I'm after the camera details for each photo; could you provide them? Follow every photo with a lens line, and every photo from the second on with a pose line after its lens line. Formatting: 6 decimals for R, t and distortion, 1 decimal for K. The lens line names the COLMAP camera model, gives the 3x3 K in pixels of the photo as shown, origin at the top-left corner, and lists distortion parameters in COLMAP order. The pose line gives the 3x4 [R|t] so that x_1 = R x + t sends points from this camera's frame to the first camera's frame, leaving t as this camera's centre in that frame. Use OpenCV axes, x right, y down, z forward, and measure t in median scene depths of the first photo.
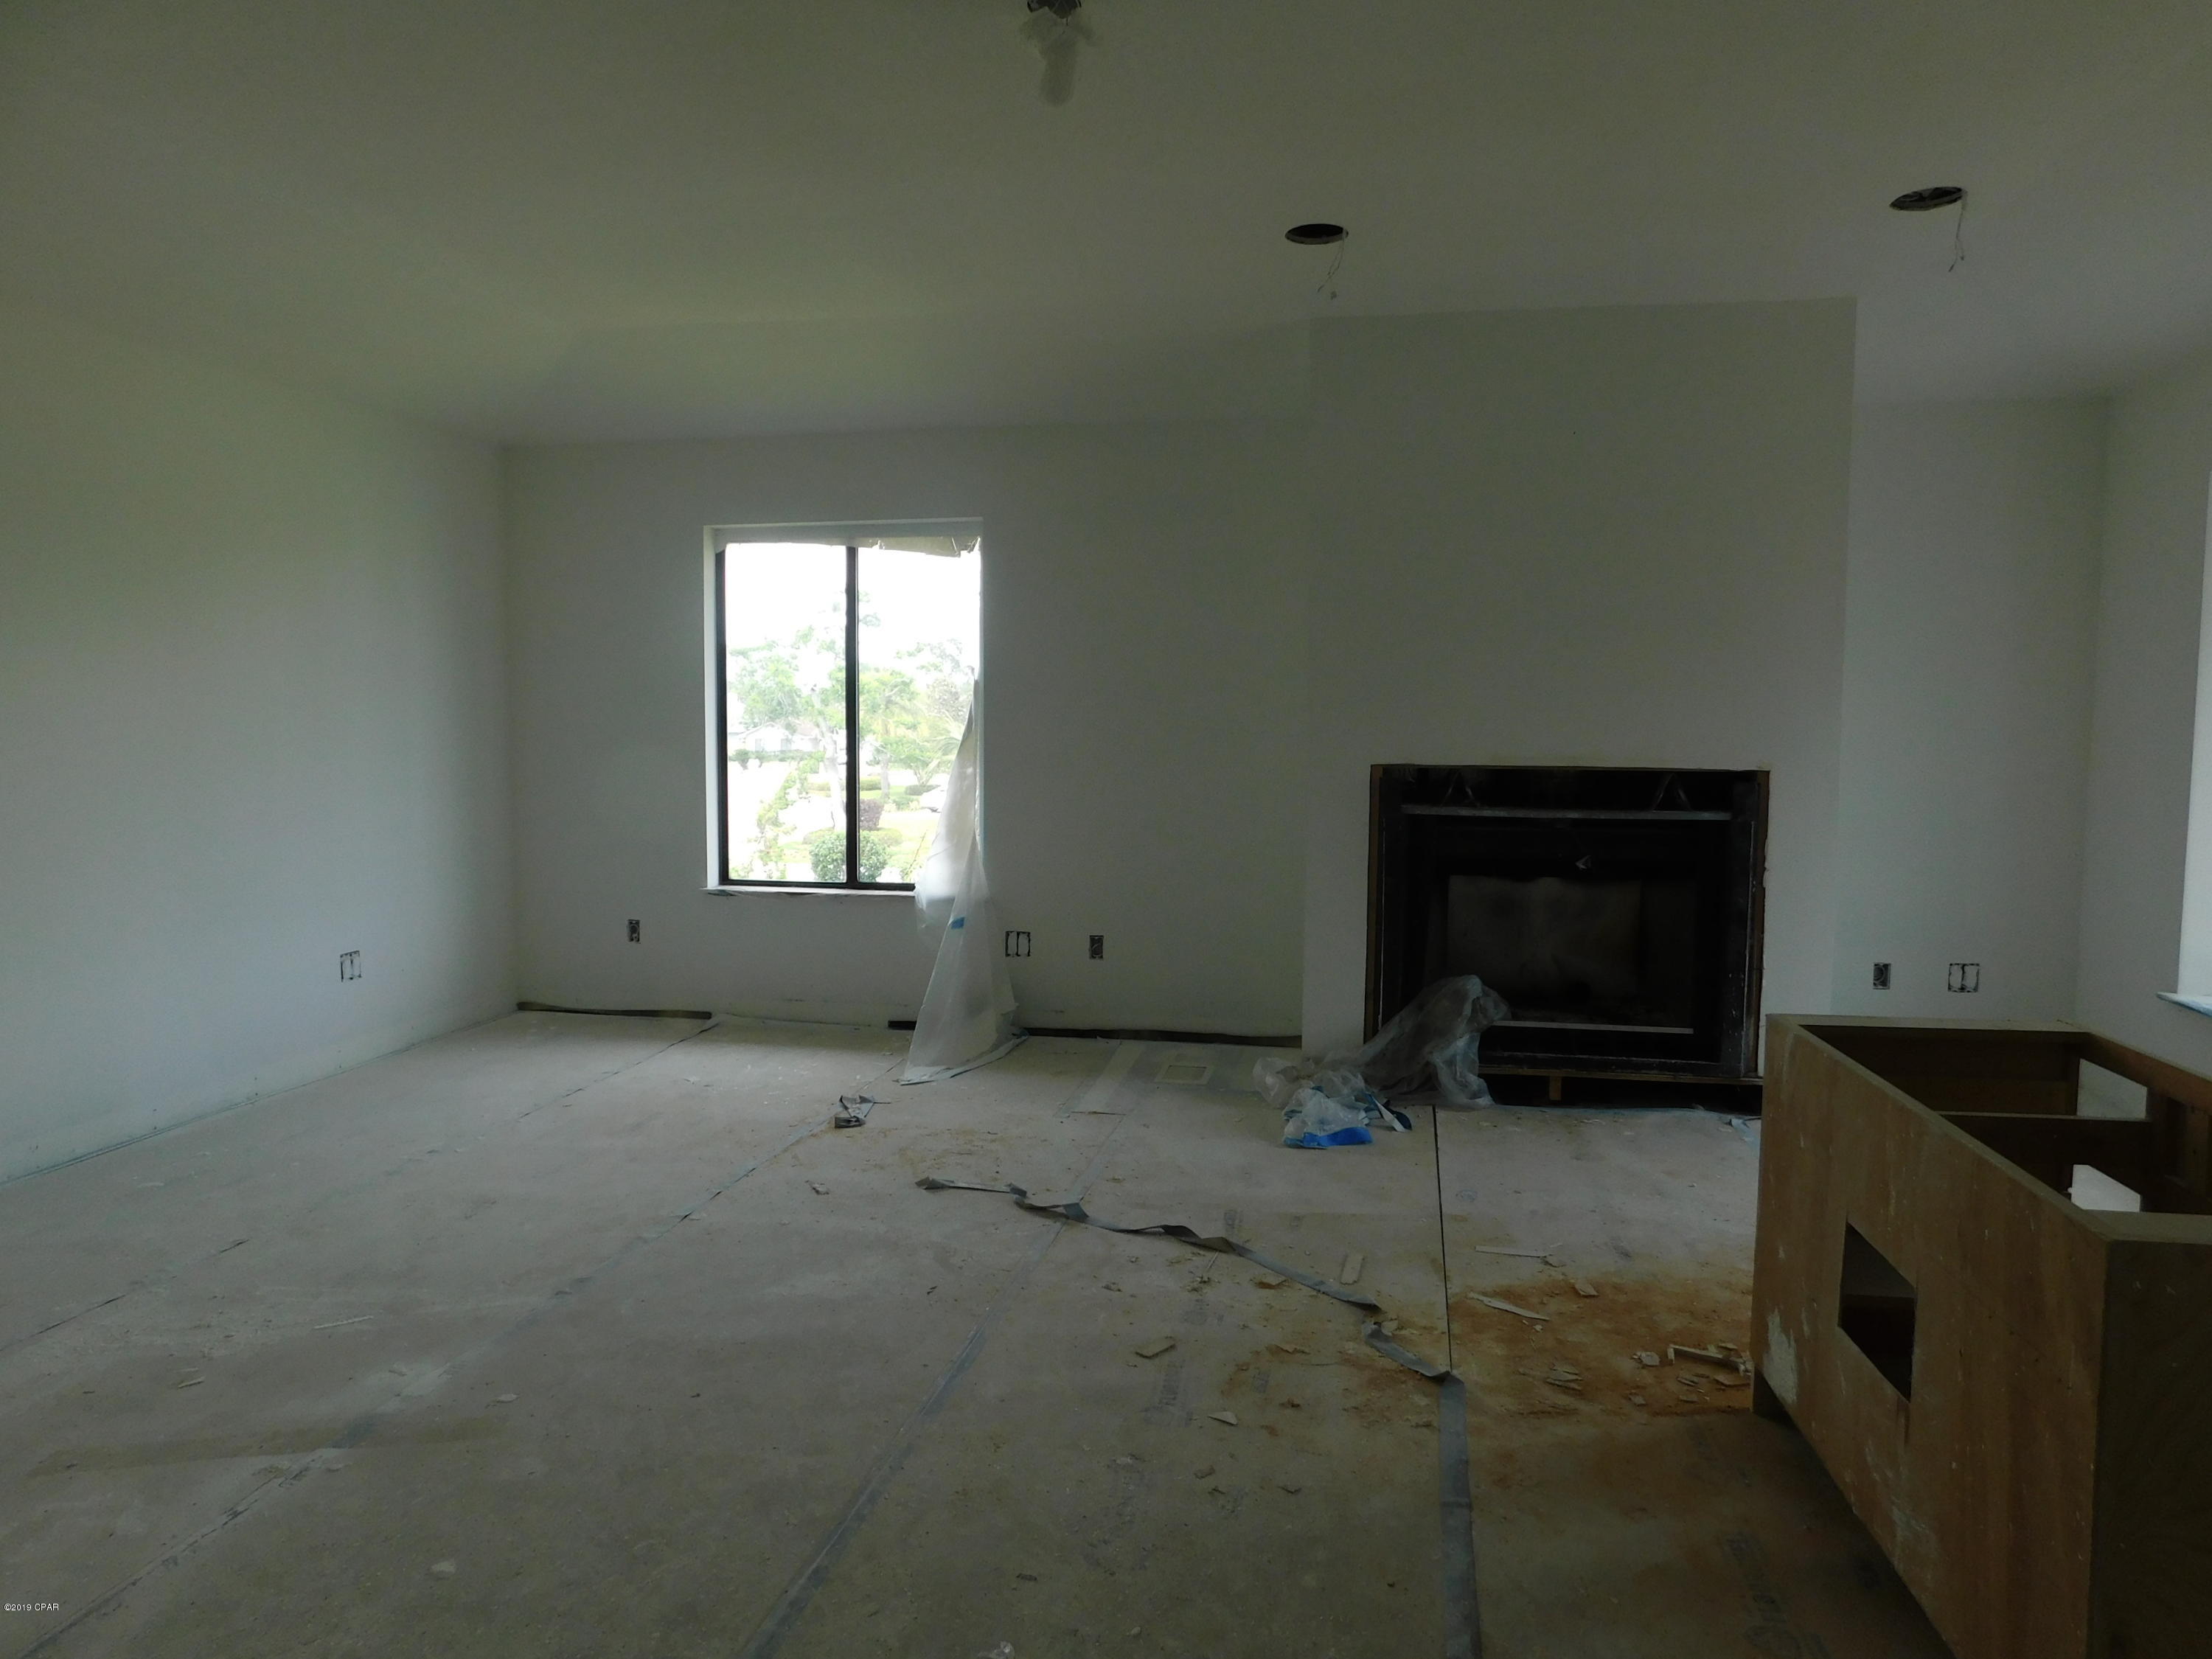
lens RADIAL K [[1466.7, 0, 1103.6], [0, 1466.7, 824.3], [0, 0, 1]] dist [-0.031338, 0.023986]
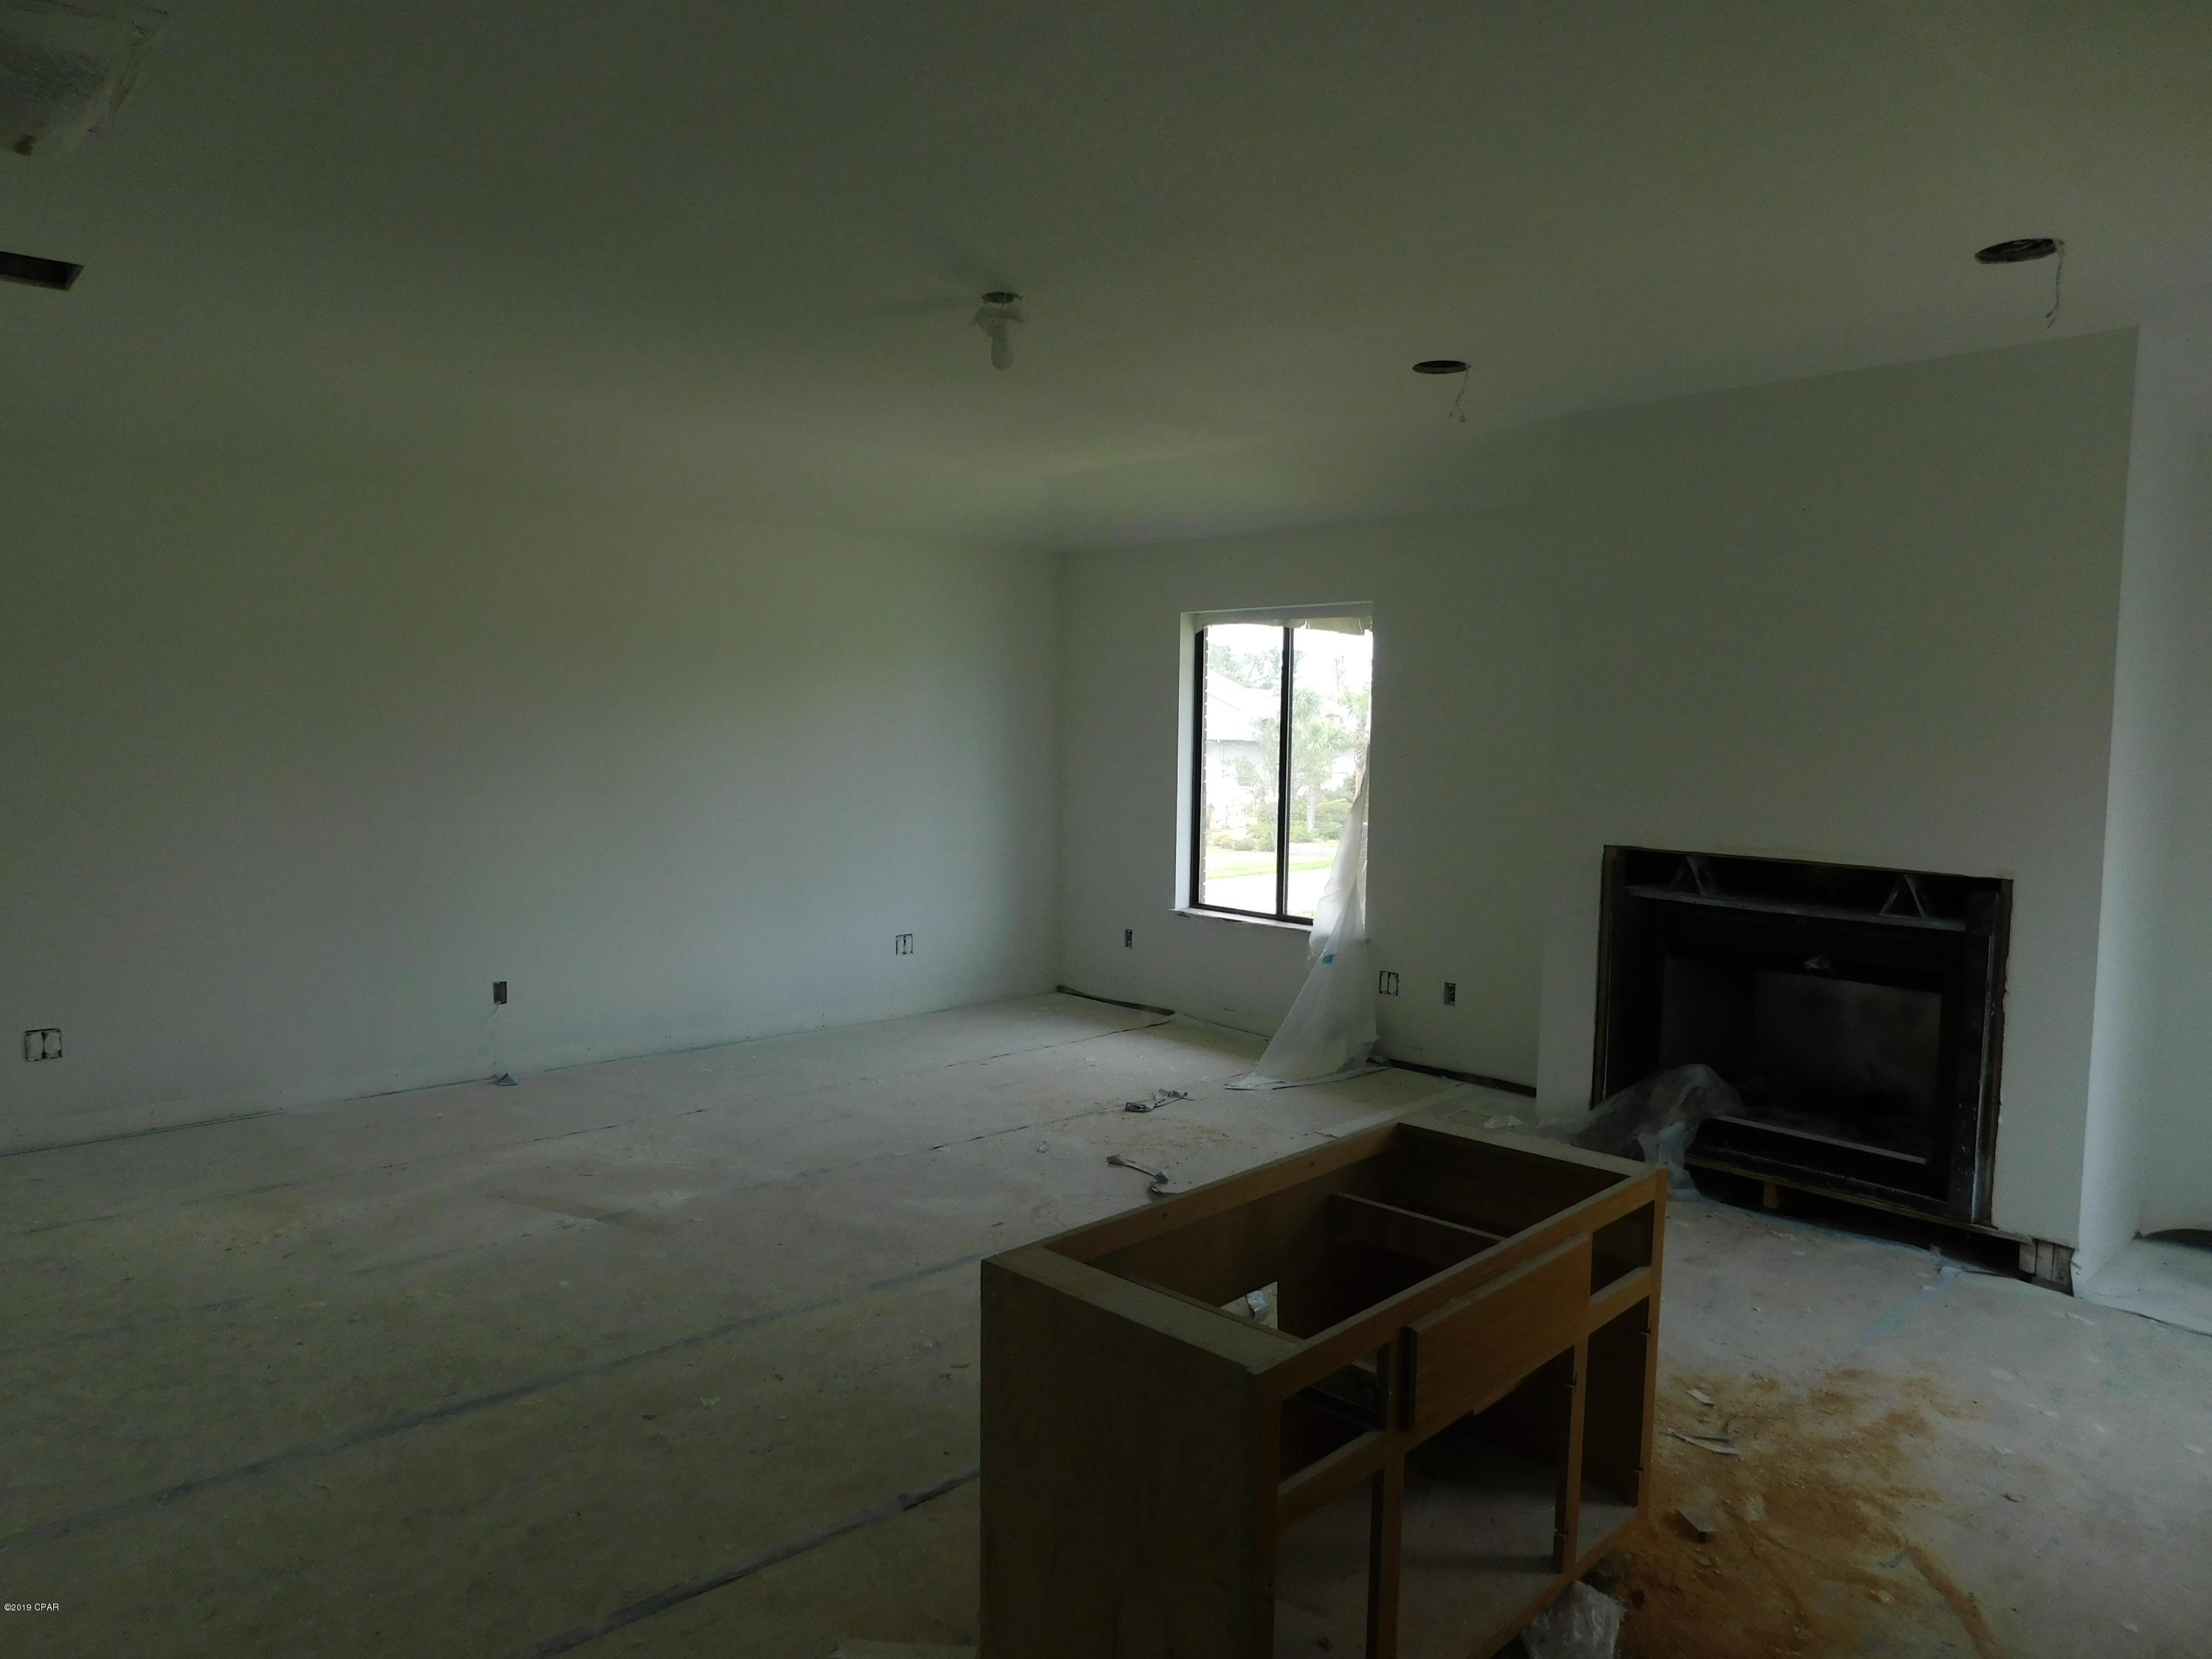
lens RADIAL K [[1466.7, 0, 1096.8], [0, 1466.7, 821.0], [0, 0, 1]] dist [-0.031338, 0.023986]
pose [[0.803880, 0.048168, -0.592838, 0.506206], [-0.052139, 0.998585, 0.010436, -0.049884], [0.592502, 0.022520, 0.805254, -0.030019]]
